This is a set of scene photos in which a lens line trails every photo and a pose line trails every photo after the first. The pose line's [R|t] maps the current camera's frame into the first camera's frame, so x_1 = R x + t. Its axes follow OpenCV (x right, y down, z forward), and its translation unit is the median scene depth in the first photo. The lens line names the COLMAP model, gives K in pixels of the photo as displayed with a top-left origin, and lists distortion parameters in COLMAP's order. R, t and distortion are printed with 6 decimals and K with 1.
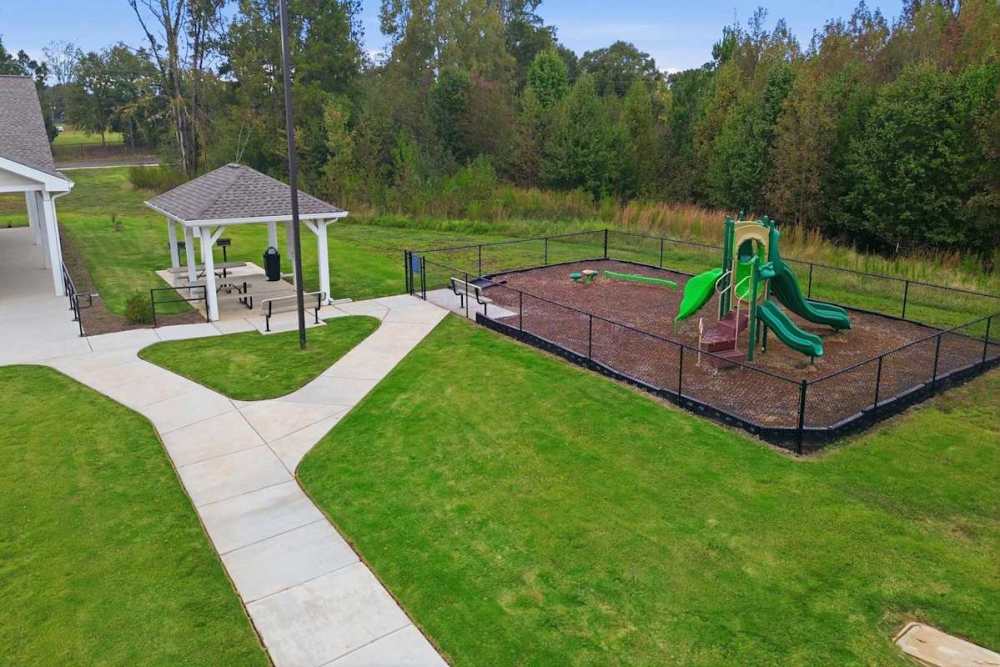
lens RADIAL K [[710.5, 0, 500.7], [0, 710.5, 315.3], [0, 0, 1]] dist [0.087960, -0.096271]
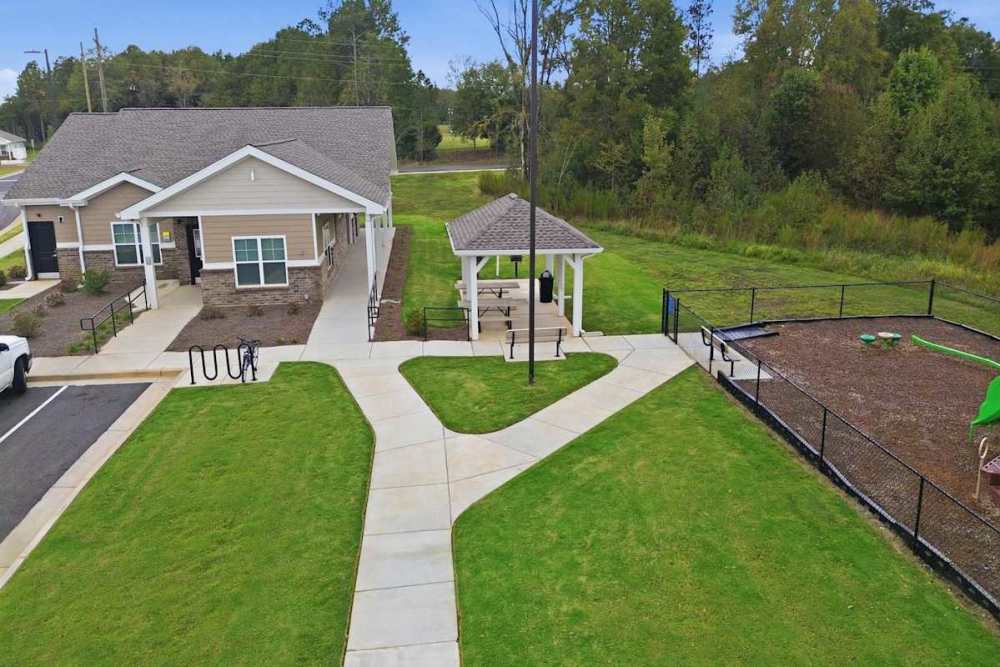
lens RADIAL K [[710.5, 0, 500.7], [0, 710.5, 315.3], [0, 0, 1]] dist [0.087960, -0.096271]
pose [[0.878741, 0.118833, -0.462269, 0.132029], [-0.112330, 0.992796, 0.041682, -0.078722], [0.463893, 0.015299, 0.885759, 0.059004]]
